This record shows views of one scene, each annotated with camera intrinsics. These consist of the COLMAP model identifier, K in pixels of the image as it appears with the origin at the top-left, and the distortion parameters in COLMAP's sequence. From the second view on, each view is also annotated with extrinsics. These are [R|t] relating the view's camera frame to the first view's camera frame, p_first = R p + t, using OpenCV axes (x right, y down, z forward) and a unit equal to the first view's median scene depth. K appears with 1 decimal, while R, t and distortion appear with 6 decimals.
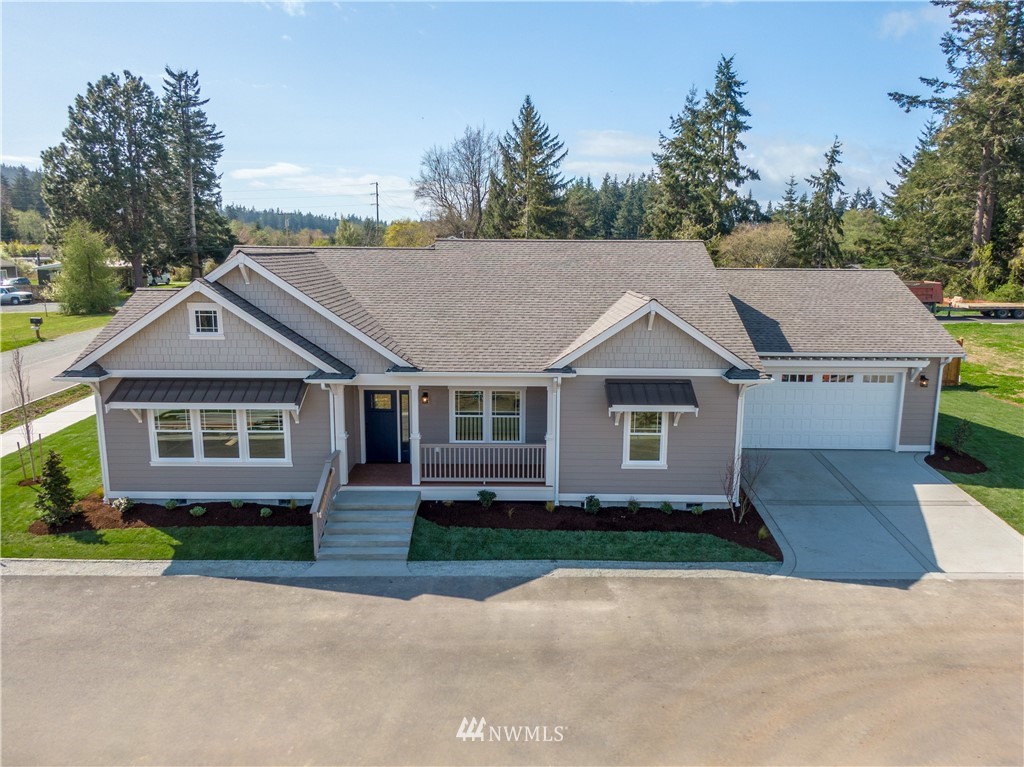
lens RADIAL K [[748.9, 0, 512.0], [0, 748.9, 383.5], [0, 0, 1]] dist [0.046556, -0.079189]
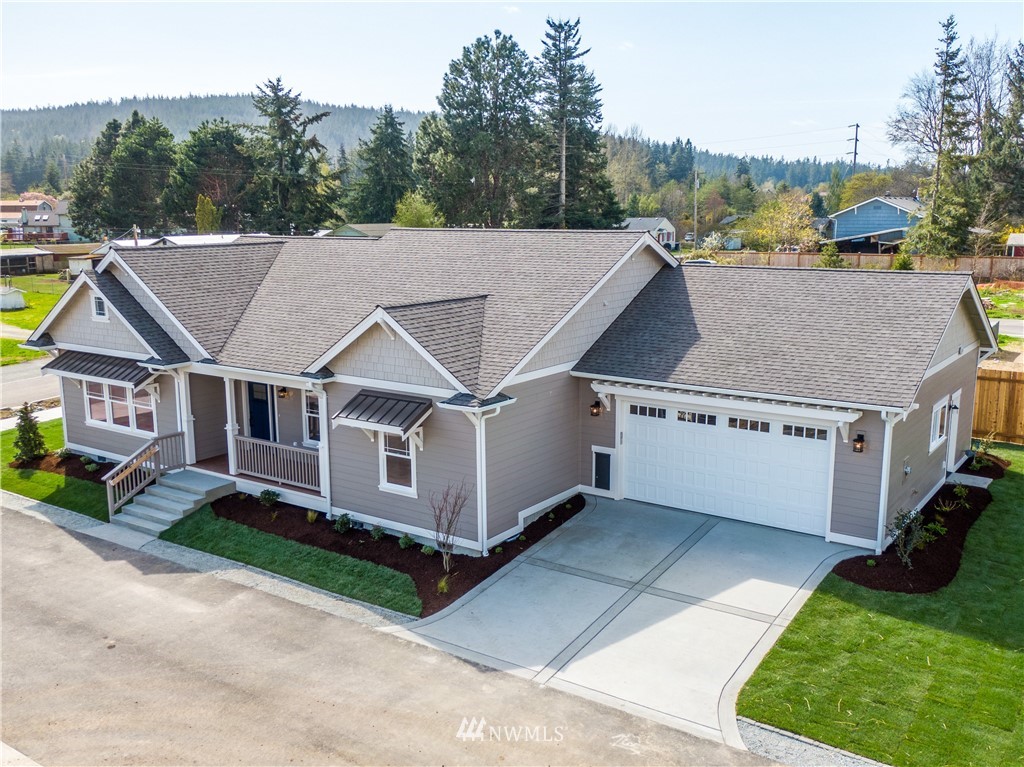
lens RADIAL K [[960.7, 0, 512.0], [0, 960.7, 383.5], [0, 0, 1]] dist [0.015074, -0.002408]
pose [[0.817701, 0.093372, -0.568020, 0.921121], [-0.091213, 0.995307, 0.032303, -0.066267], [0.568371, 0.025397, 0.822380, 0.134291]]
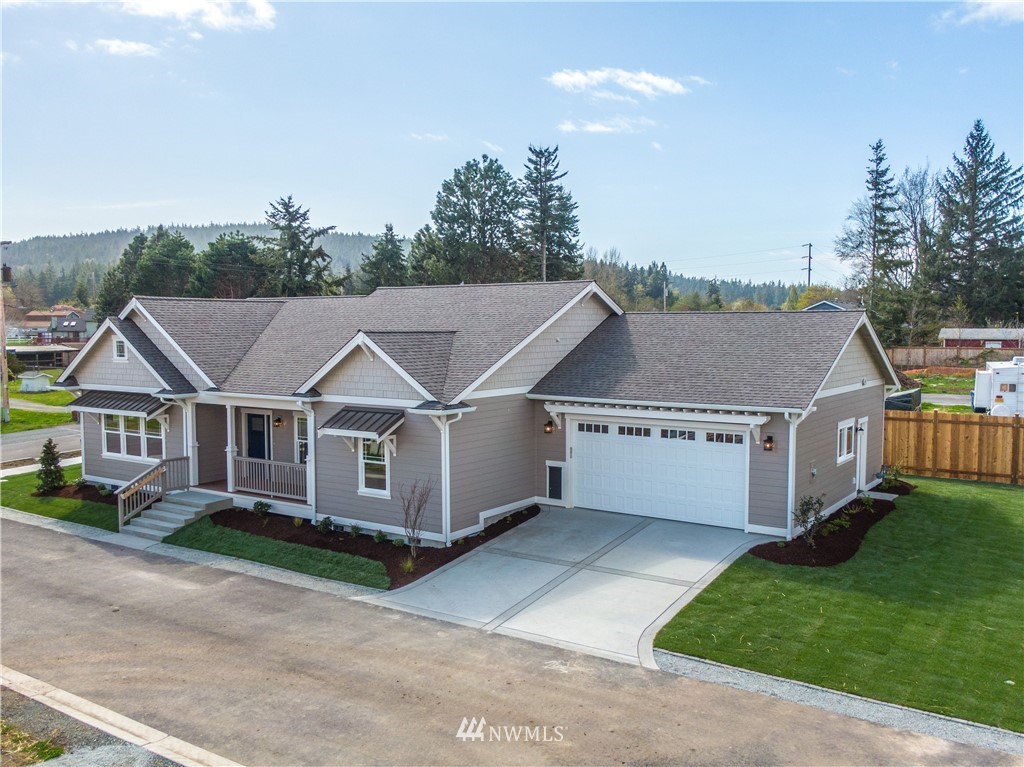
lens RADIAL K [[898.3, 0, 512.0], [0, 898.3, 383.5], [0, 0, 1]] dist [0.013404, 0.000564]
pose [[0.822615, 0.028081, -0.567905, 1.016577], [-0.093560, 0.991851, -0.086479, 0.048783], [0.560848, 0.124272, 0.818539, 0.086864]]
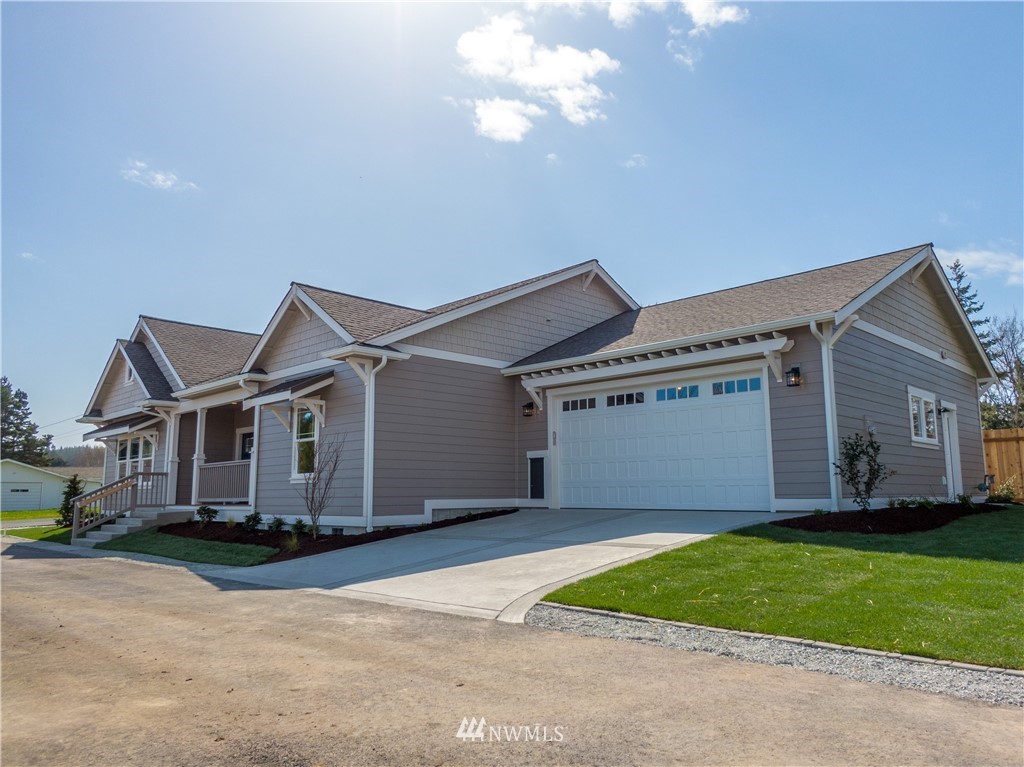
lens RADIAL K [[734.3, 0, 512.0], [0, 734.3, 383.5], [0, 0, 1]] dist [0.007252, 0.000344]
pose [[0.704987, -0.119053, -0.699156, 0.923103], [-0.114988, 0.953579, -0.278324, 0.209105], [0.699836, 0.276610, 0.658571, 0.591307]]
